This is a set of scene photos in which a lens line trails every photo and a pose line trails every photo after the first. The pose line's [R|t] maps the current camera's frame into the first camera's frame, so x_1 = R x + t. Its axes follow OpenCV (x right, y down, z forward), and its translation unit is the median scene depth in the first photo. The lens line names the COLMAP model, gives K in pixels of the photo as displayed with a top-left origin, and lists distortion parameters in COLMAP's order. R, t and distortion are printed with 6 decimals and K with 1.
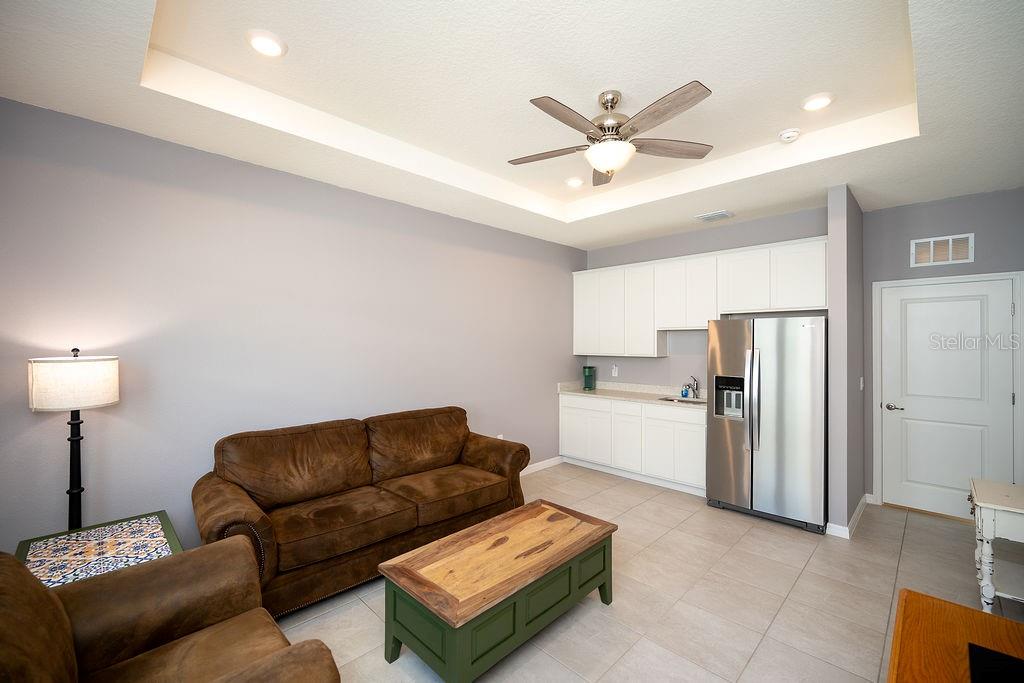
lens RADIAL K [[420.6, 0, 506.7], [0, 420.6, 343.7], [0, 0, 1]] dist [0.000002, -0.000166]
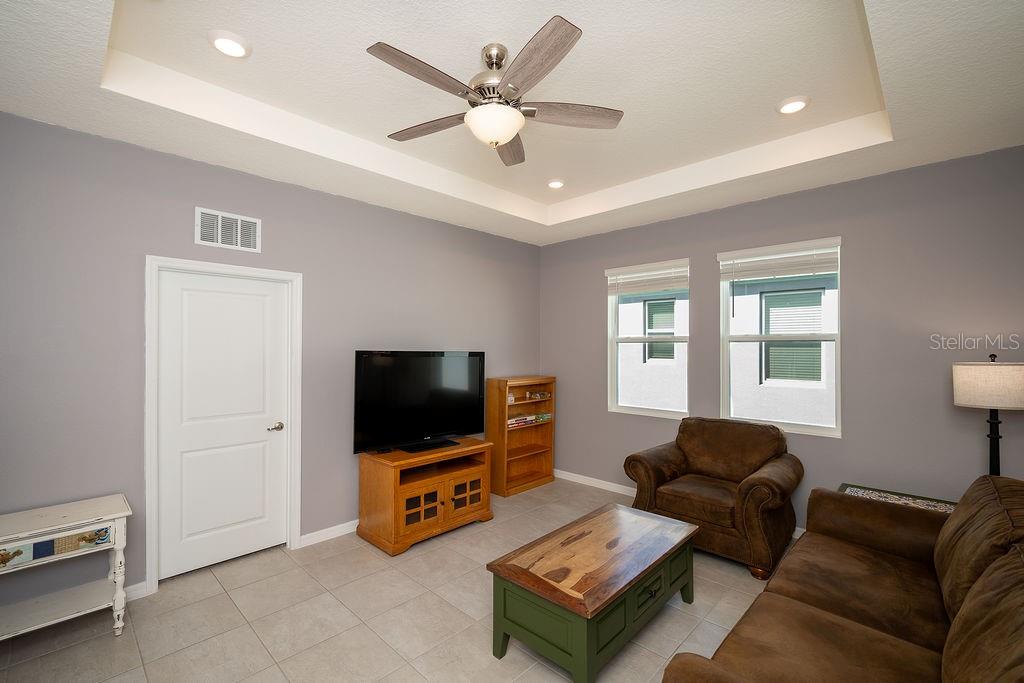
lens RADIAL K [[445.8, 0, 506.2], [0, 445.8, 341.4], [0, 0, 1]] dist [-0.002411, -0.000429]
pose [[-0.999583, -0.000694, -0.028876, 0.261331], [-0.000460, 0.999967, -0.008120, -0.011547], [0.028881, -0.008103, -0.999550, 1.989681]]
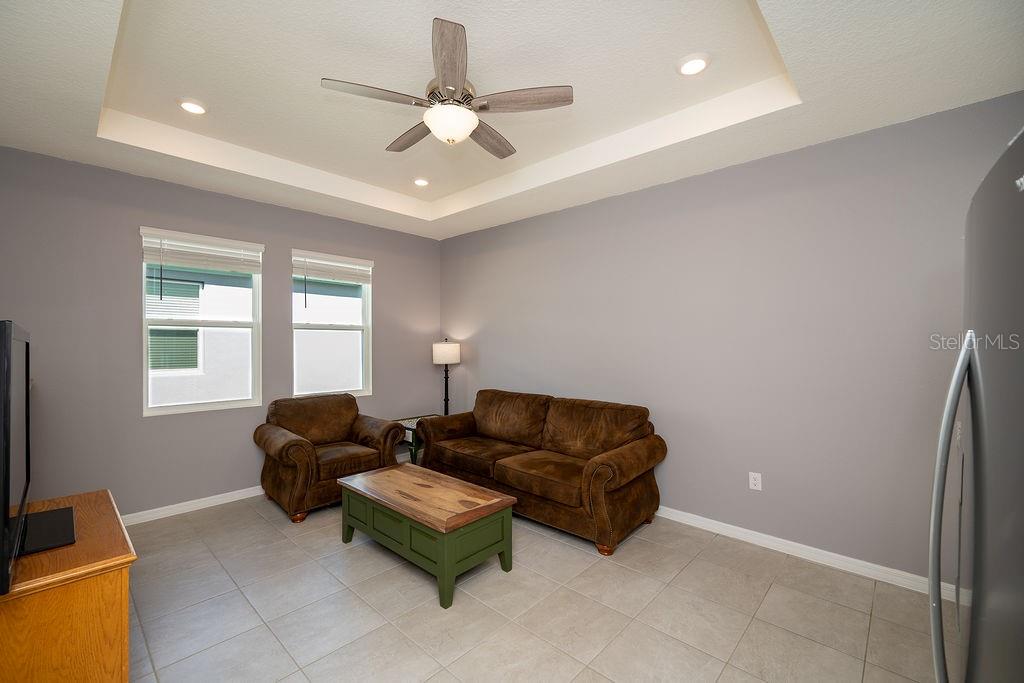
lens RADIAL K [[420.6, 0, 506.7], [0, 420.6, 343.7], [0, 0, 1]] dist [0.000002, -0.000166]
pose [[0.048894, 0.003521, -0.998798, 1.229132], [-0.006808, 0.999972, 0.003192, 0.028650], [0.998781, 0.006644, 0.048917, 1.136386]]
